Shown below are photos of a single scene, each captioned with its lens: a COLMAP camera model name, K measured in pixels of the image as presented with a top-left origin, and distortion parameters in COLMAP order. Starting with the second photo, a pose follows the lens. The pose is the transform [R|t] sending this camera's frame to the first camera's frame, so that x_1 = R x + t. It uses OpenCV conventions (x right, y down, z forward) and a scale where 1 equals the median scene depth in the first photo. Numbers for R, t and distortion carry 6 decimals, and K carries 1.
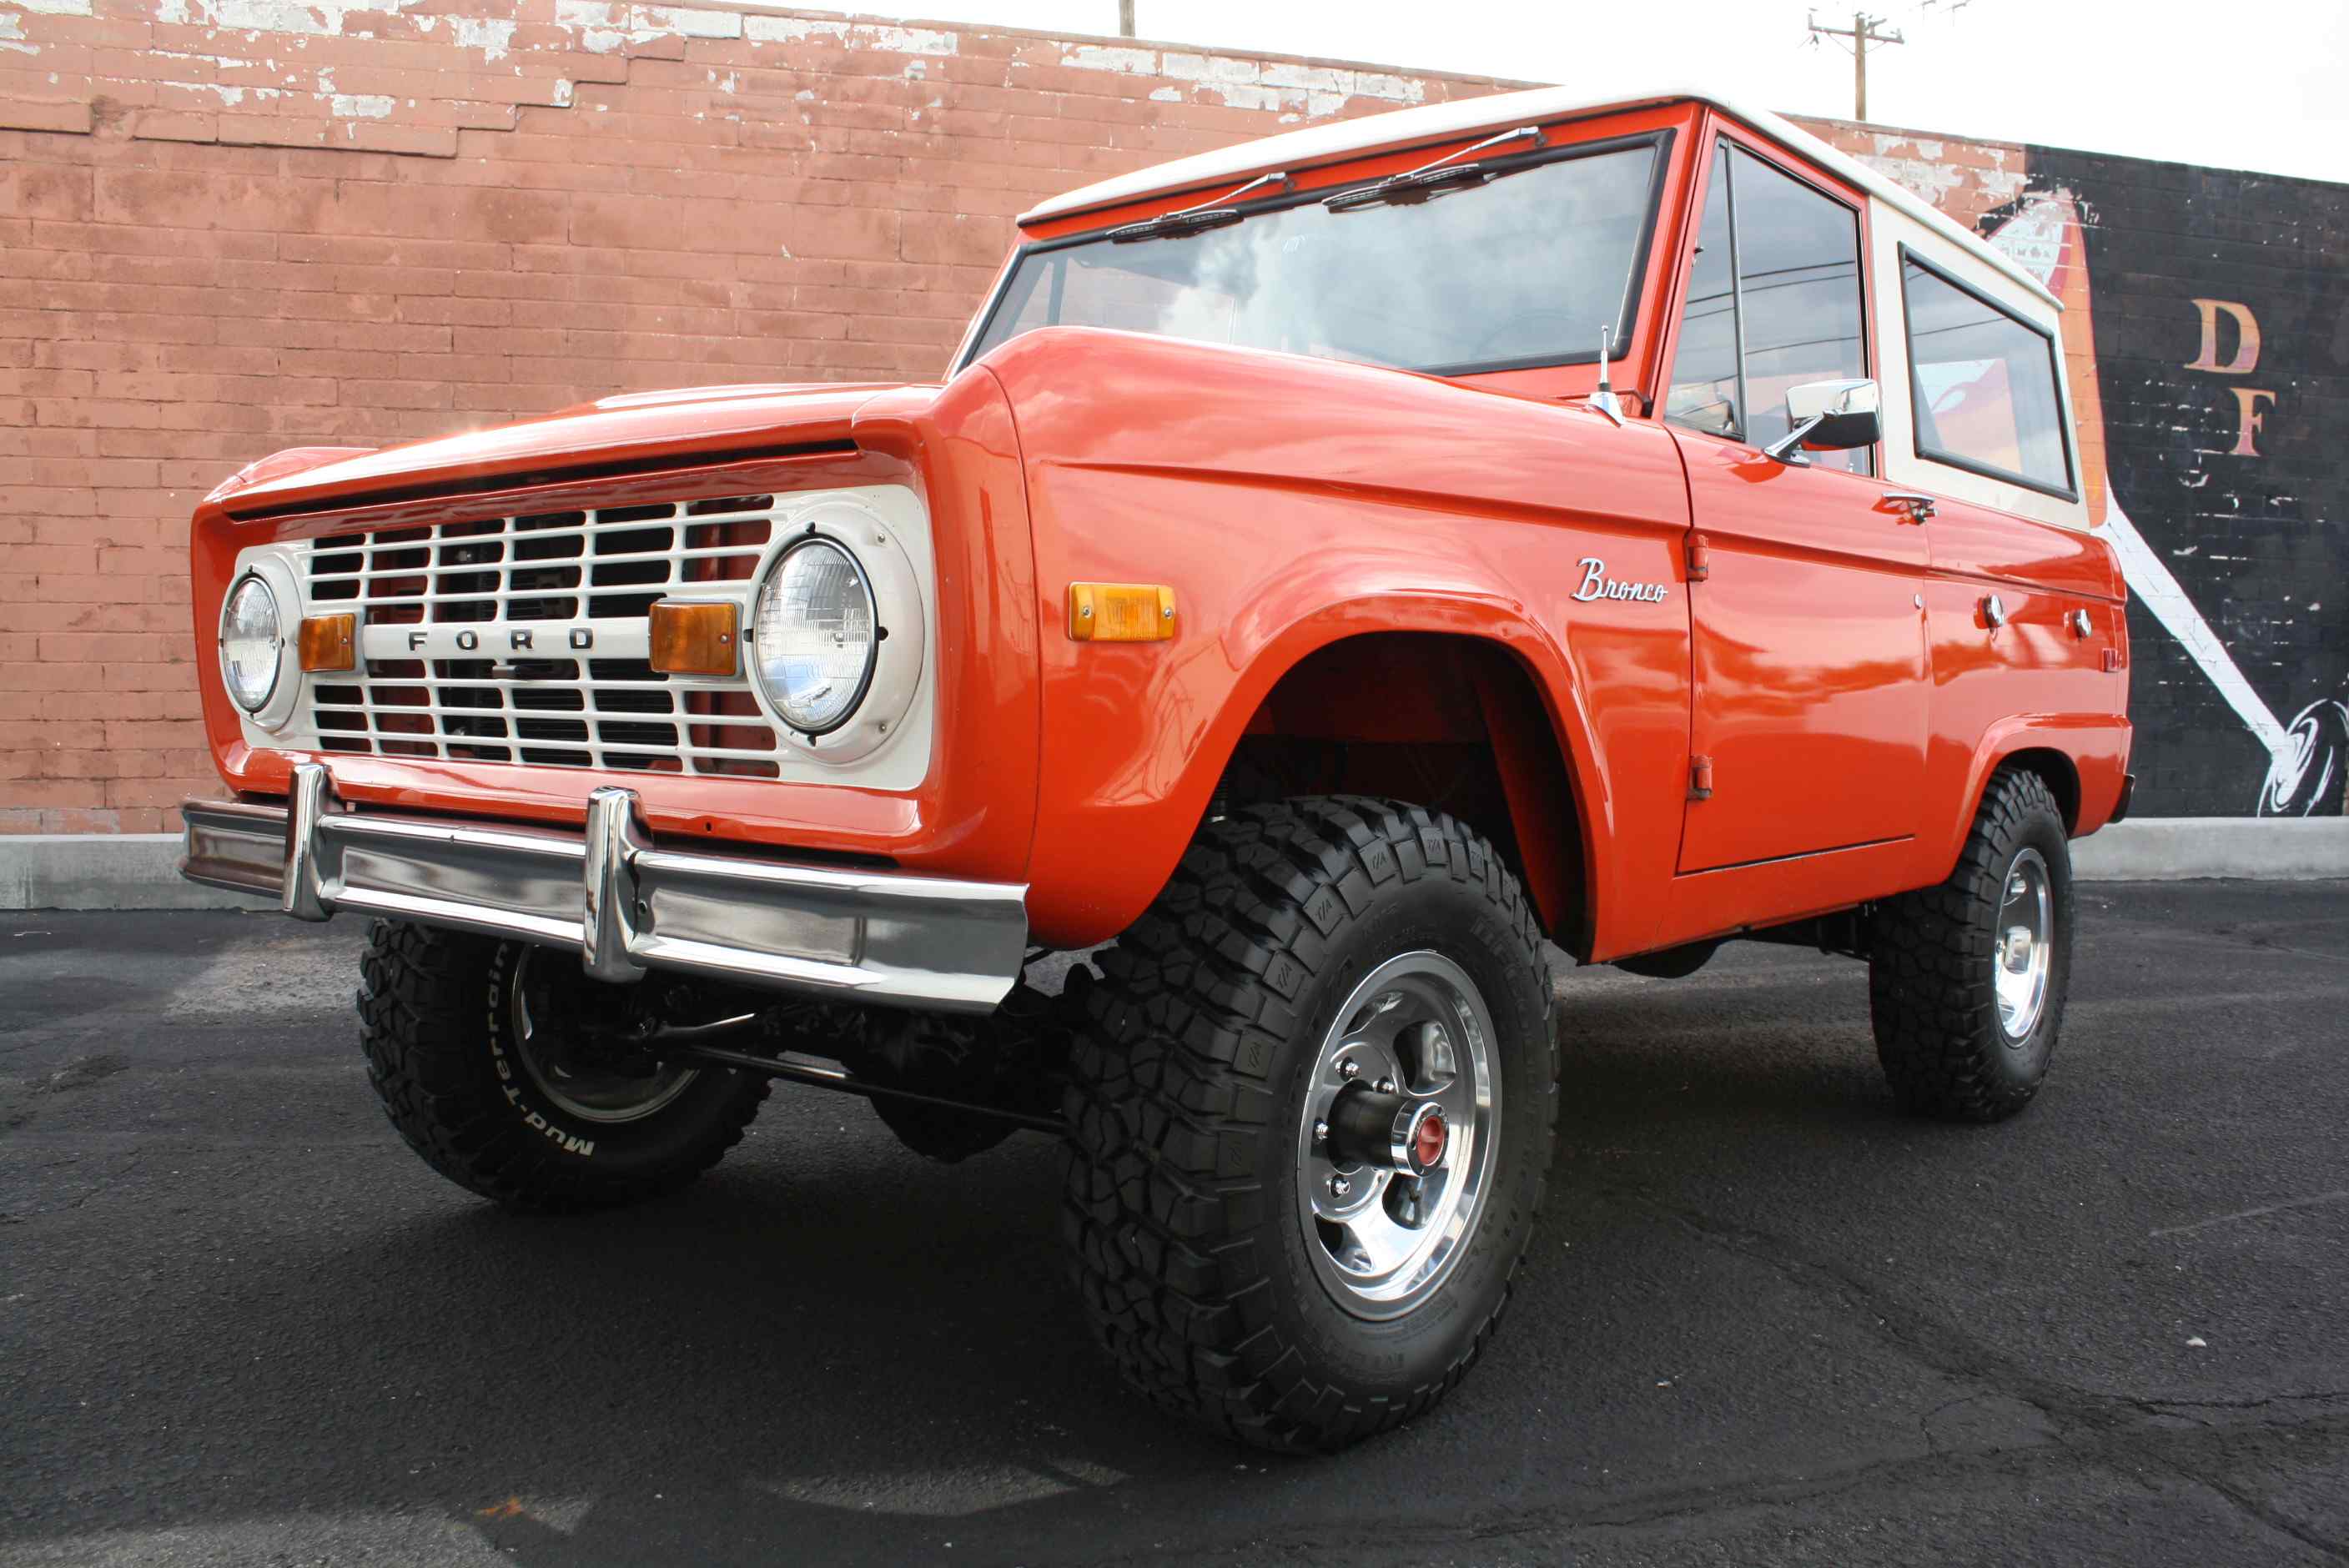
lens RADIAL K [[1985.8, 0, 1186.5], [0, 1985.8, 780.7], [0, 0, 1]] dist [-0.167820, 0.151103]
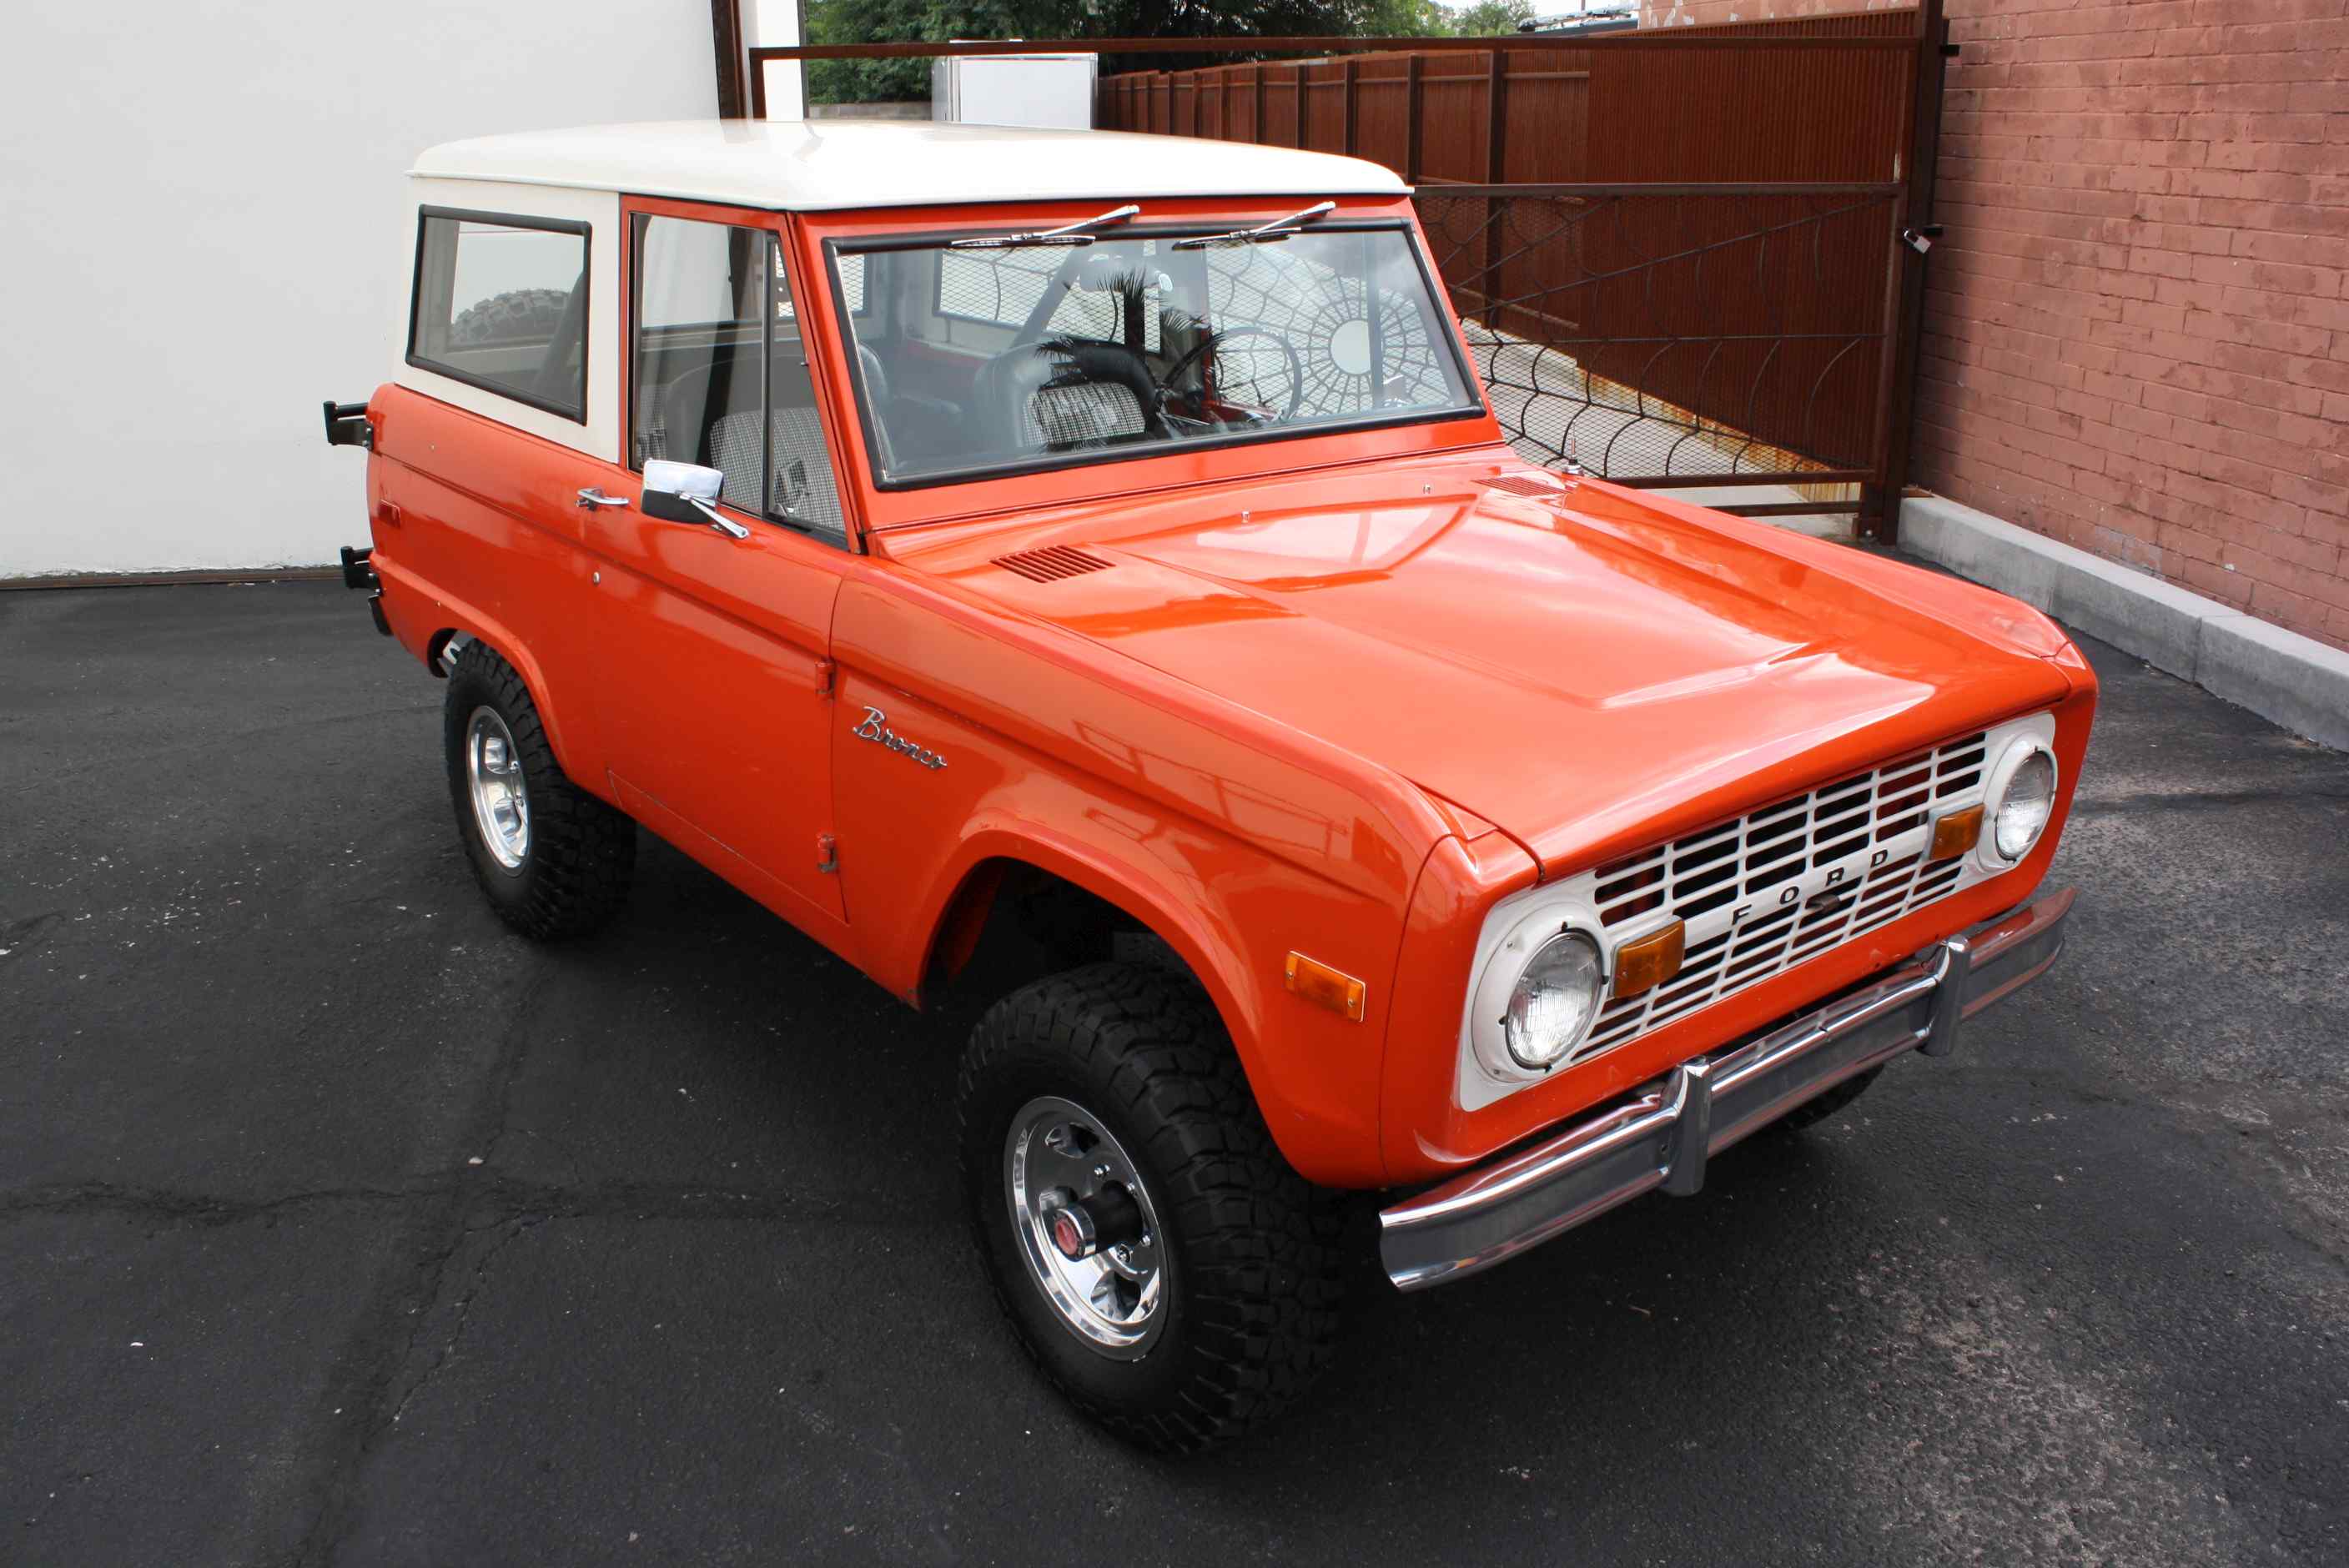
lens RADIAL K [[1979.0, 0, 1175.4], [0, 1979.0, 783.7], [0, 0, 1]] dist [-0.169469, 0.148599]
pose [[-0.129696, 0.311983, -0.941194, 0.931251], [-0.058249, 0.945174, 0.321329, -0.276669], [0.989841, 0.096499, -0.104413, 0.868923]]
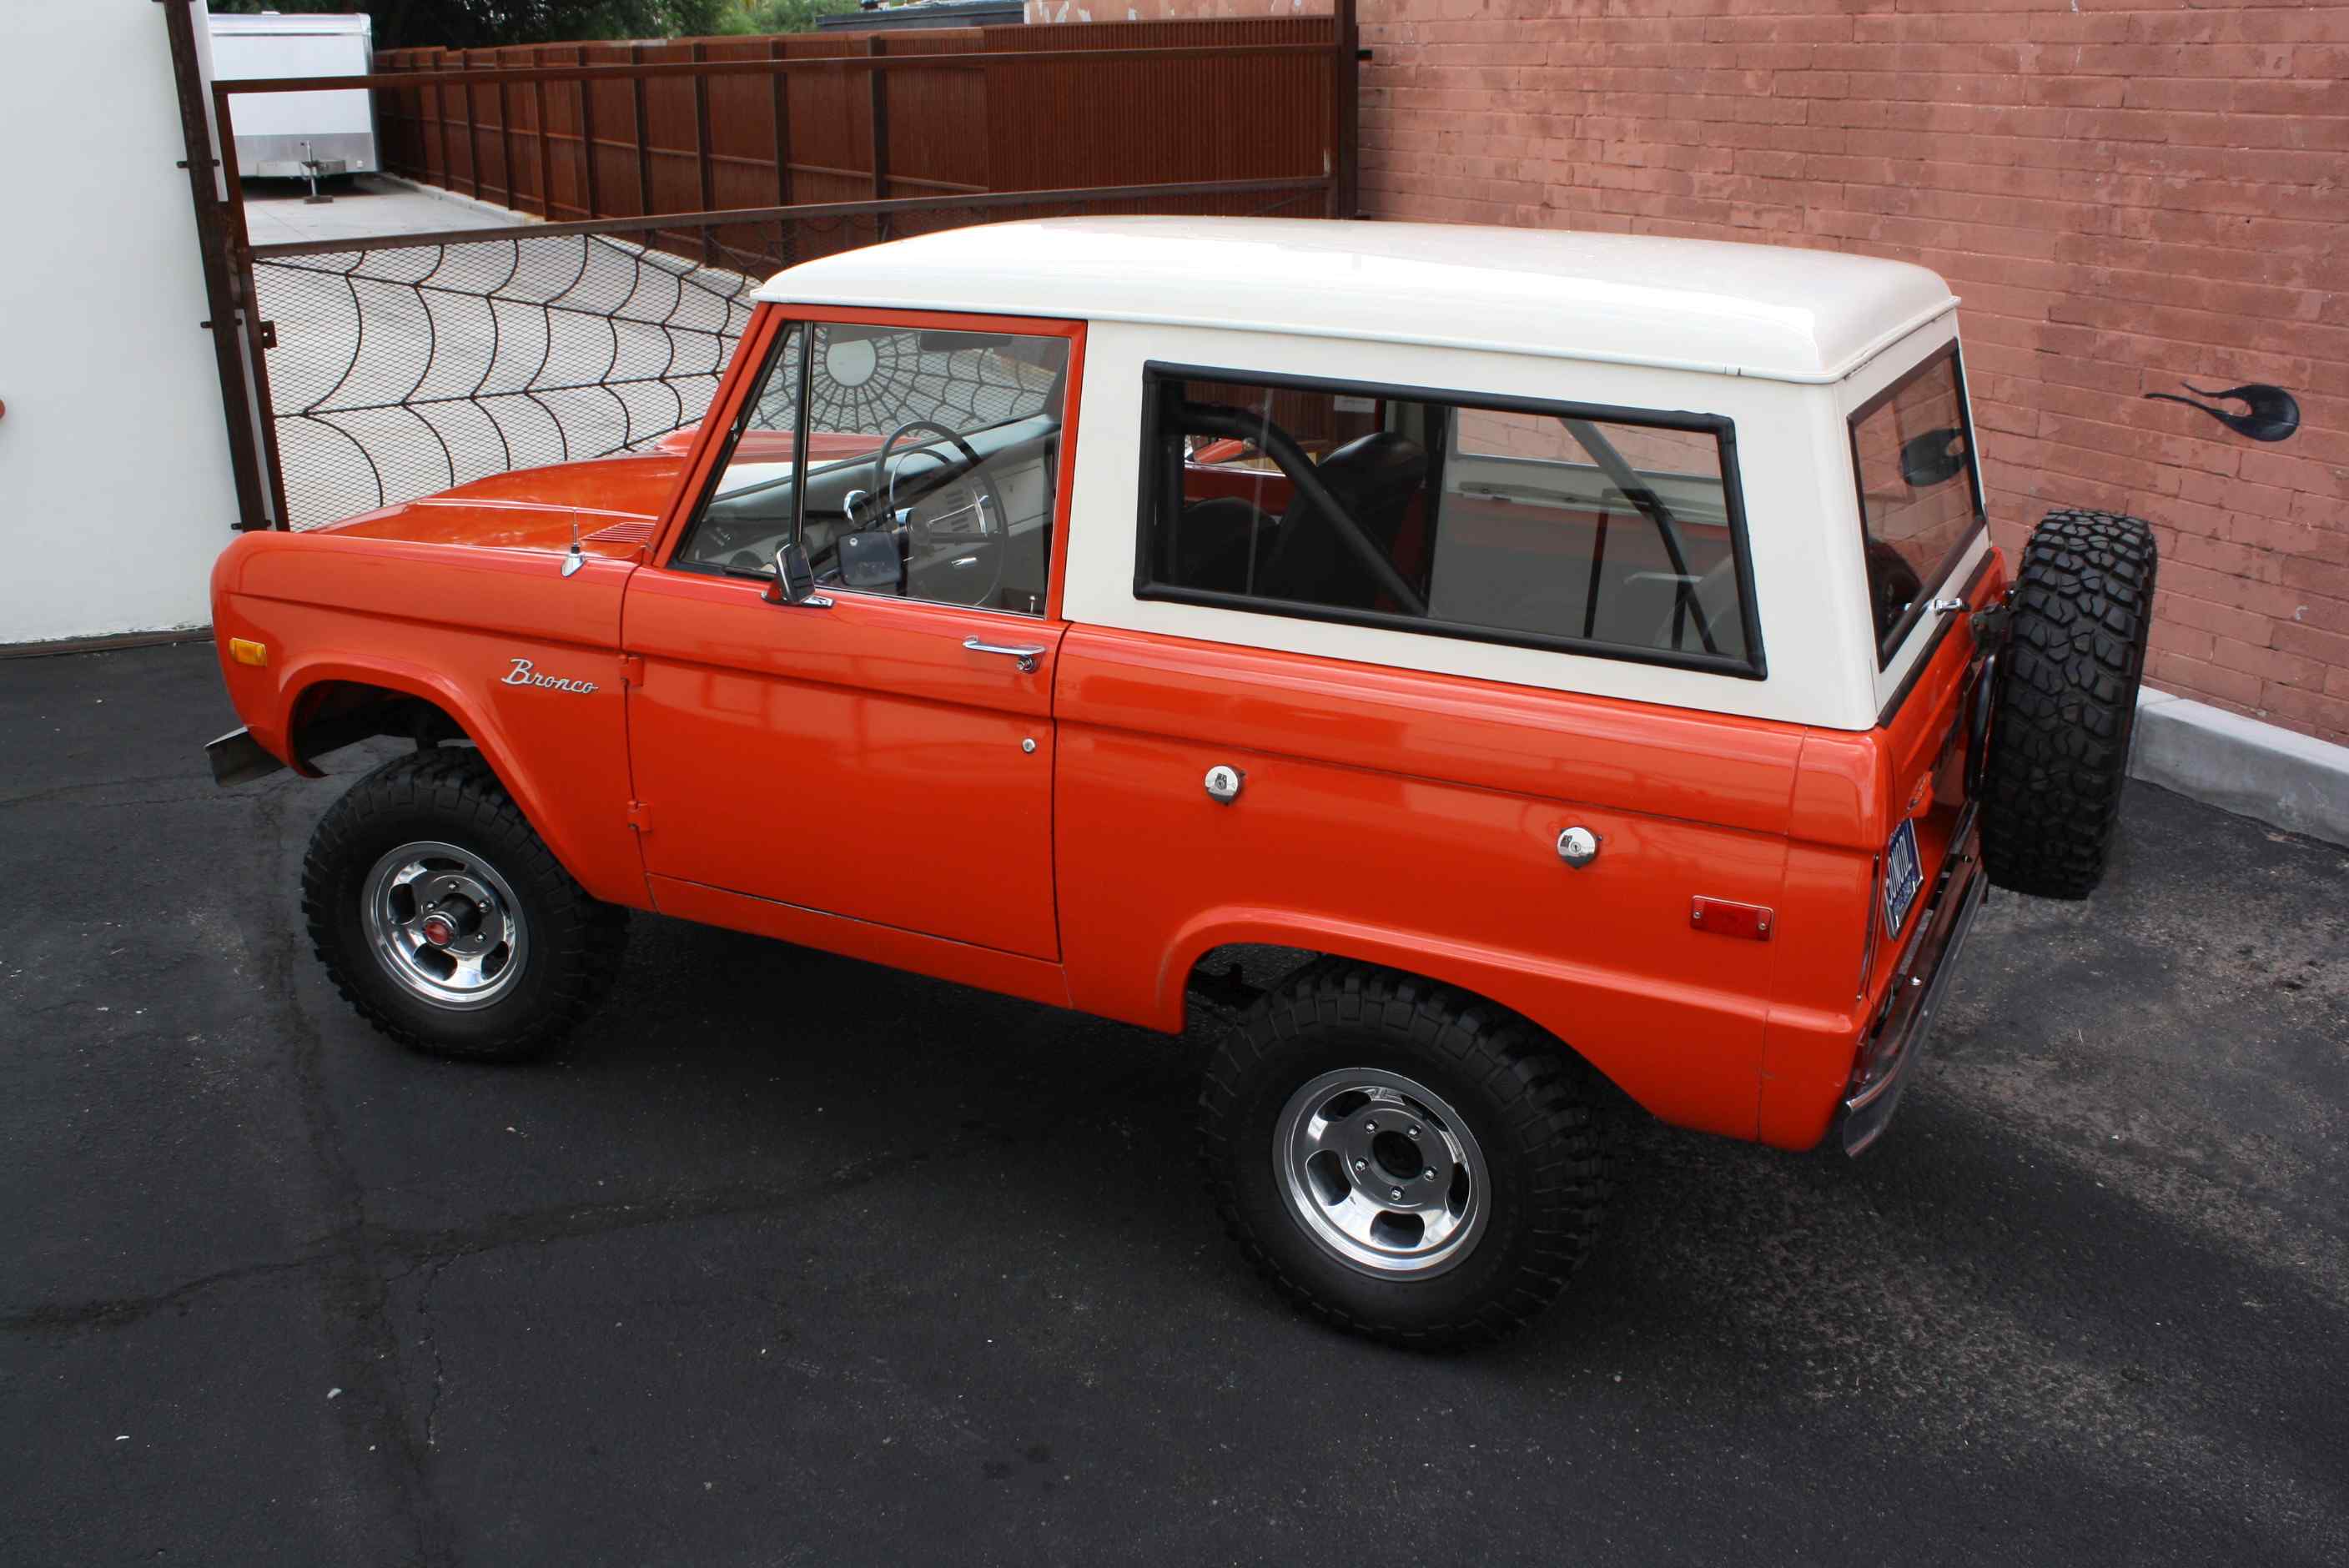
lens RADIAL K [[2107.7, 0, 1175.2], [0, 2107.7, 771.4], [0, 0, 1]] dist [-0.156690, 0.144106]
pose [[0.213839, 0.303238, -0.928612, 1.112453], [-0.050552, 0.952761, 0.299484, -0.324493], [0.975560, -0.017098, 0.219067, 0.654510]]
